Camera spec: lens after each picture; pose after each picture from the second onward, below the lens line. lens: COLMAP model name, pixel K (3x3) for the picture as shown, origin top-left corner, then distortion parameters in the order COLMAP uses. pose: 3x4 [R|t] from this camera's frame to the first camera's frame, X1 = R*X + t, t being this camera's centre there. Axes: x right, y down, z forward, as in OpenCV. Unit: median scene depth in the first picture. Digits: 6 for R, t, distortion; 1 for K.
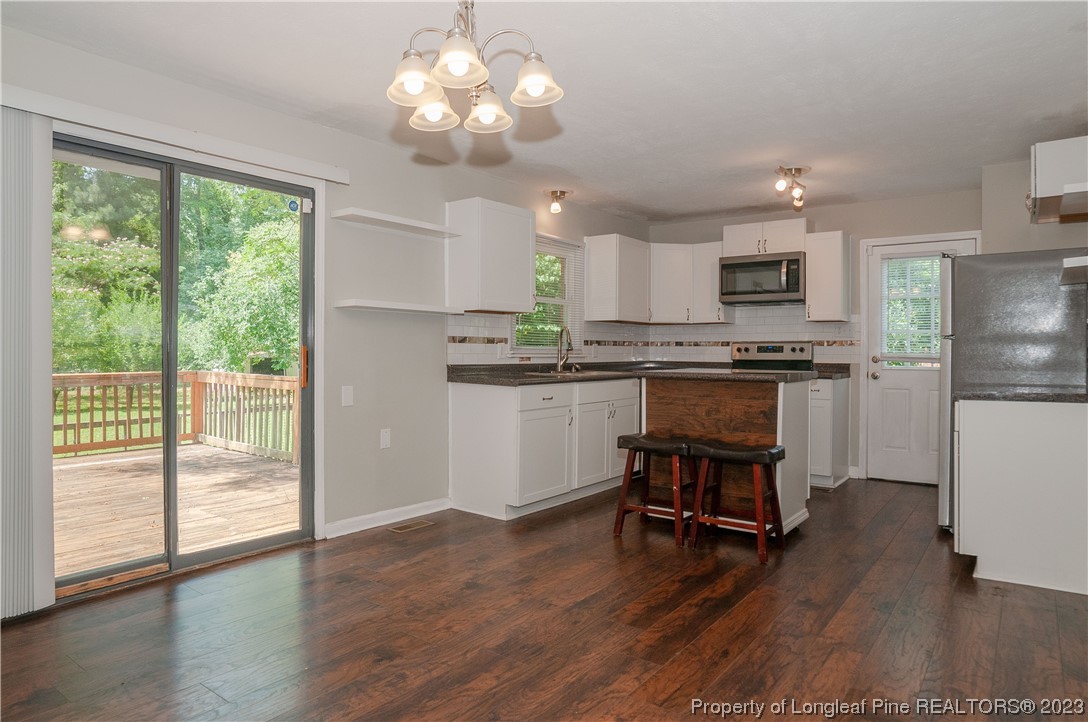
lens RADIAL K [[670.5, 0, 546.9], [0, 670.5, 351.9], [0, 0, 1]] dist [-0.063183, 0.028210]
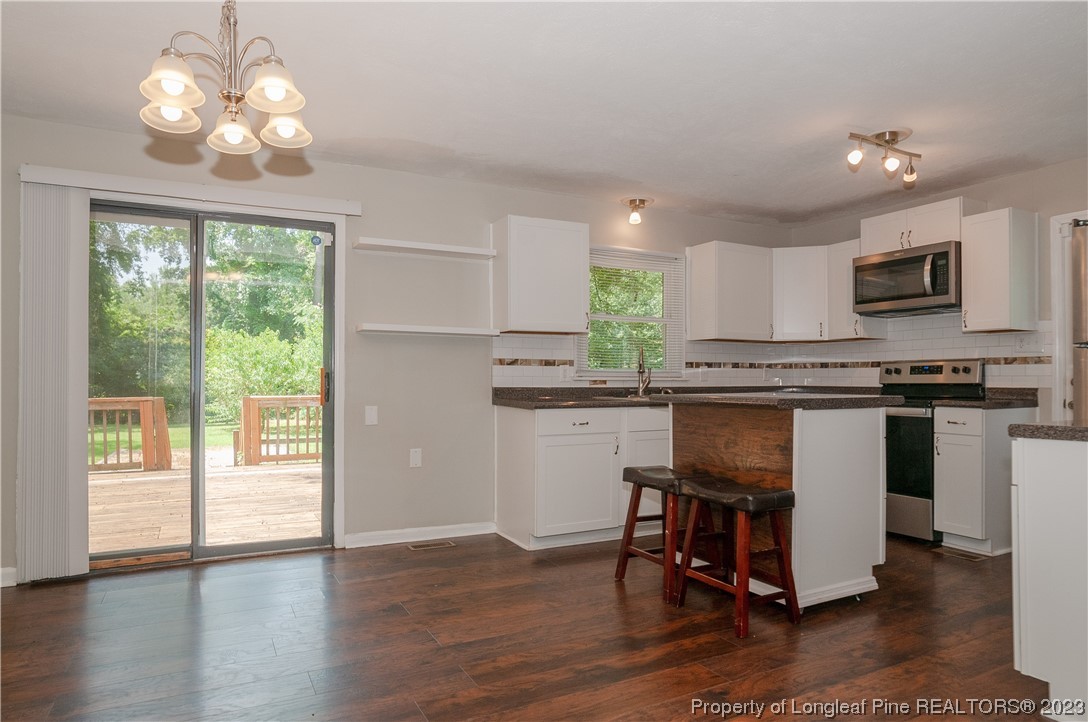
lens RADIAL K [[670.5, 0, 535.5], [0, 670.5, 371.1], [0, 0, 1]] dist [-0.063183, 0.028210]
pose [[0.898562, -0.008057, -0.438773, 0.339227], [0.001166, 0.999872, -0.015974, 0.011257], [0.438846, 0.013842, 0.898456, 0.139005]]
